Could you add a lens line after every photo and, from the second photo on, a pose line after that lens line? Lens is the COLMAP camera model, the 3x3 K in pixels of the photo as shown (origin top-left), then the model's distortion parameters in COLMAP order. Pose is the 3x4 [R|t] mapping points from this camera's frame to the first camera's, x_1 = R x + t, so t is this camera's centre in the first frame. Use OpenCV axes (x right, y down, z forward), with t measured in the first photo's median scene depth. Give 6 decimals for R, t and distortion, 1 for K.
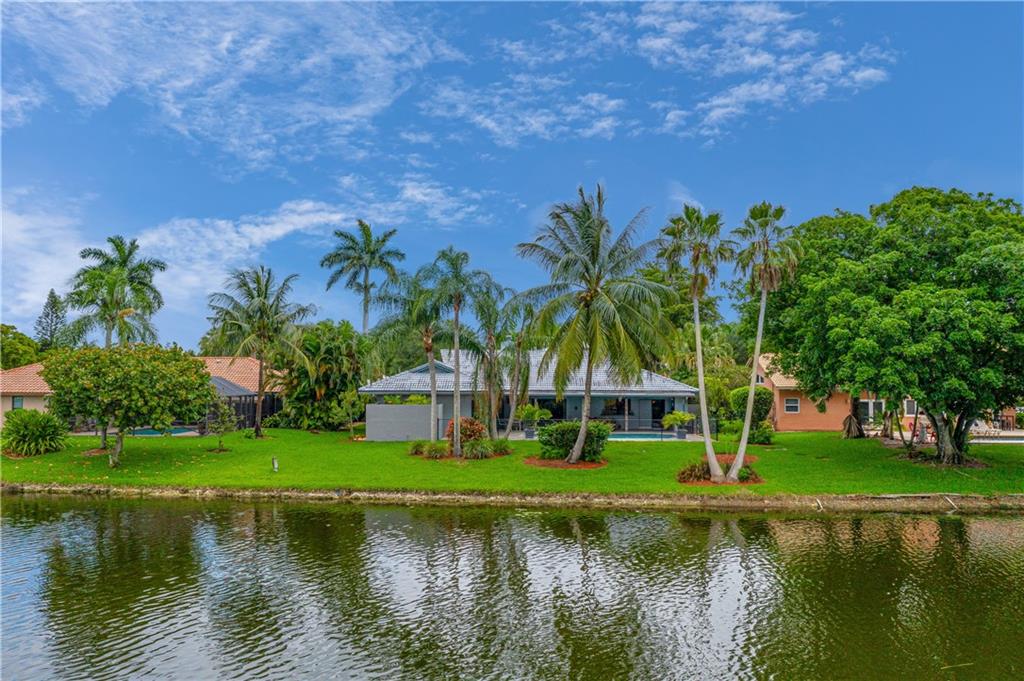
lens RADIAL K [[815.7, 0, 512.0], [0, 815.7, 340.5], [0, 0, 1]] dist [-0.039284, -0.000940]
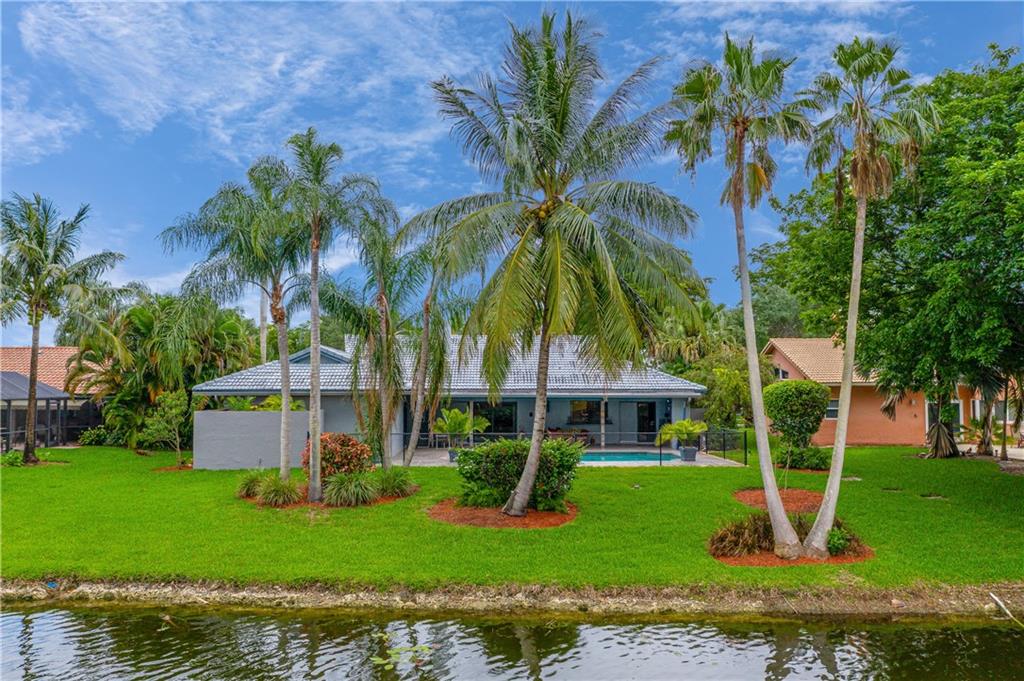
lens RADIAL K [[815.7, 0, 512.0], [0, 815.7, 340.5], [0, 0, 1]] dist [-0.039284, -0.000940]
pose [[0.999134, -0.002016, 0.041549, 0.046459], [0.002287, 0.999976, -0.006479, 0.032714], [-0.041535, 0.006568, 0.999115, 0.415600]]
